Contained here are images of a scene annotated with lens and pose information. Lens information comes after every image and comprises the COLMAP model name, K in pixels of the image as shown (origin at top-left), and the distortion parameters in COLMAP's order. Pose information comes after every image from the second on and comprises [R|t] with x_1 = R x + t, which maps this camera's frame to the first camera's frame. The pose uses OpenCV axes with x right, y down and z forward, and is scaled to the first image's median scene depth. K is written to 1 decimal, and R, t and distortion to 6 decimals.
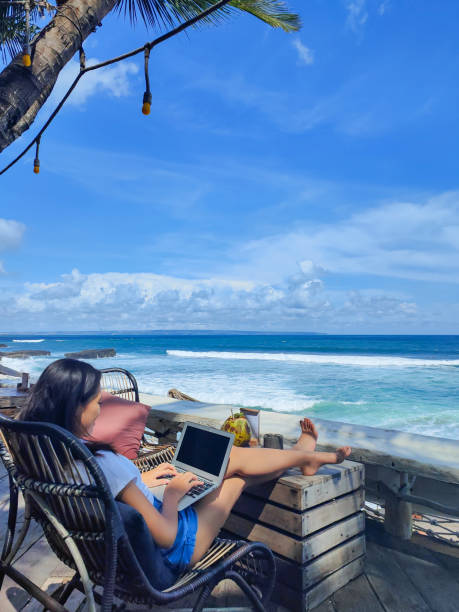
lens RADIAL K [[461.9, 0, 218.6], [0, 461.9, 292.3], [0, 0, 1]] dist [0.064116, -0.013260]
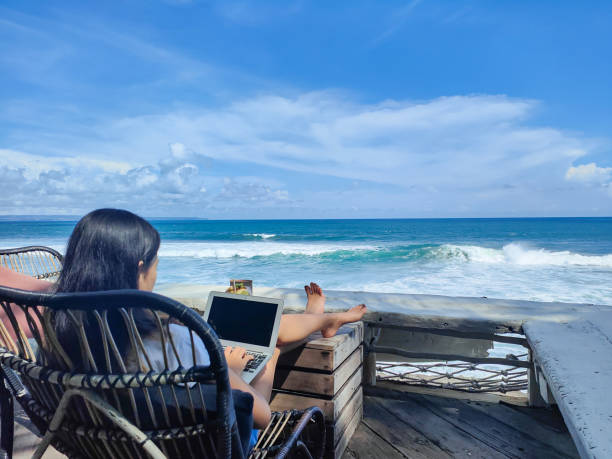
lens RADIAL K [[457.8, 0, 306.6], [0, 457.8, 216.5], [0, 0, 1]] dist [0.070636, -0.001802]
pose [[0.898696, -0.000707, 0.438571, -0.294677], [-0.035381, 0.996622, 0.074107, 0.069985], [-0.437142, -0.082116, 0.895636, 0.176124]]
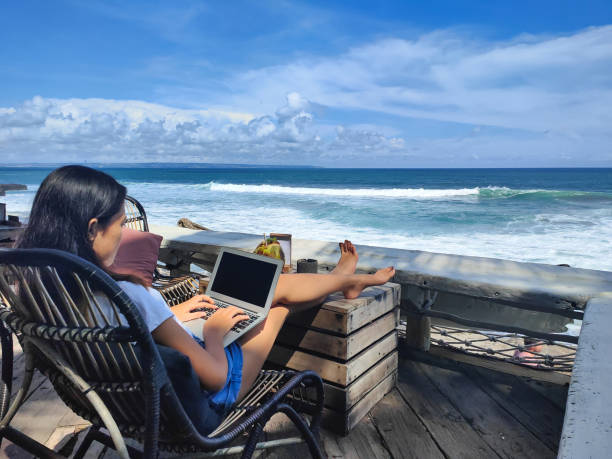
lens RADIAL K [[461.9, 0, 308.9], [0, 461.9, 195.9], [0, 0, 1]] dist [0.064116, -0.013260]
pose [[0.978351, -0.009569, 0.206732, -0.086682], [-0.021464, 0.988852, 0.147349, 0.053186], [-0.205838, -0.148597, 0.967238, 0.151249]]
